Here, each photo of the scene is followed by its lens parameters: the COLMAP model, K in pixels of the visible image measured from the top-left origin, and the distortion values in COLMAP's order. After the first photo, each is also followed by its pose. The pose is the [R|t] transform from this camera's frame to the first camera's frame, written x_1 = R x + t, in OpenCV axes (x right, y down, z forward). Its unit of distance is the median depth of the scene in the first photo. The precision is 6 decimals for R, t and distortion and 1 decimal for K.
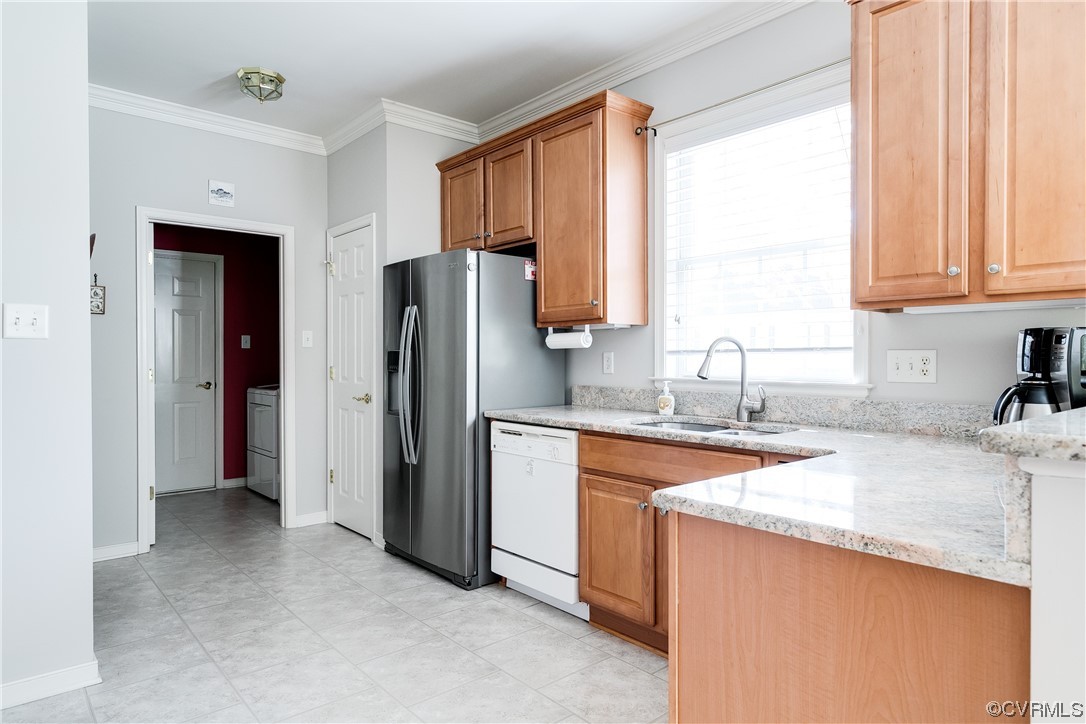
lens RADIAL K [[641.0, 0, 539.5], [0, 641.0, 359.0], [0, 0, 1]] dist [0.008461, -0.002607]
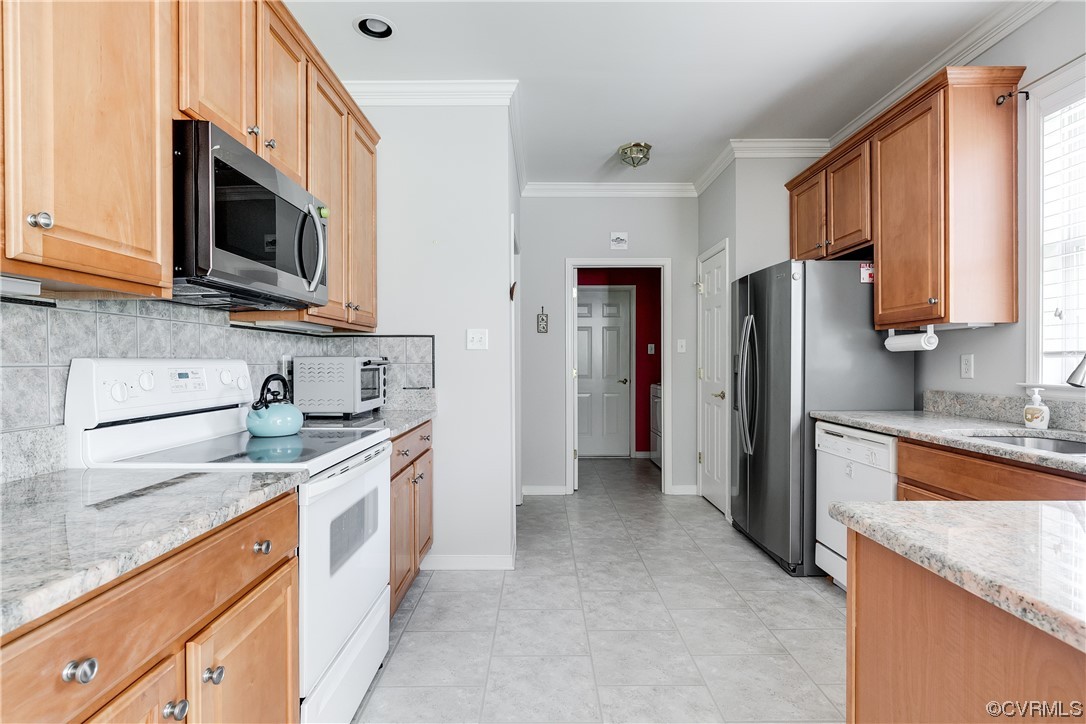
lens RADIAL K [[530.0, 0, 543.9], [0, 530.0, 362.6], [0, 0, 1]] dist [-0.003909, 0.000702]
pose [[0.761695, 0.000872, -0.647935, 0.146573], [-0.000189, 0.999999, 0.001124, 0.000188], [0.647936, -0.000734, 0.761694, 0.052471]]
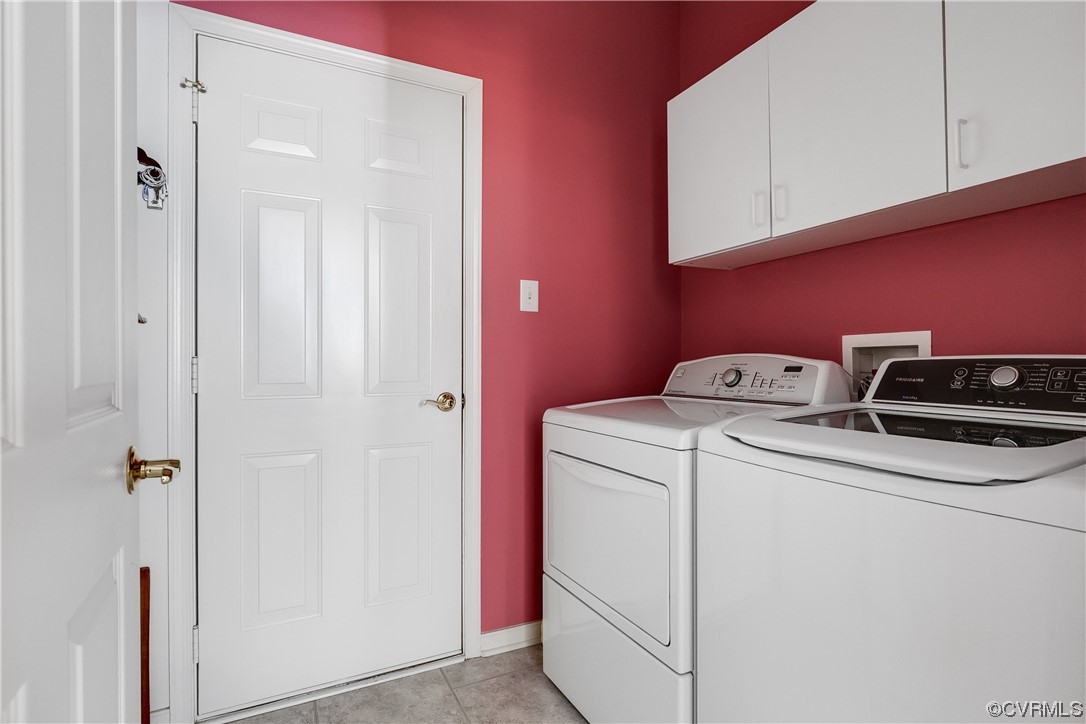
lens RADIAL K [[530.0, 0, 548.7], [0, 530.0, 361.4], [0, 0, 1]] dist [-0.003909, 0.000702]
pose [[0.970903, -0.003254, -0.239451, -0.668177], [0.001537, 0.999972, -0.007357, 0.032978], [0.239468, 0.006774, 0.970881, 1.236299]]
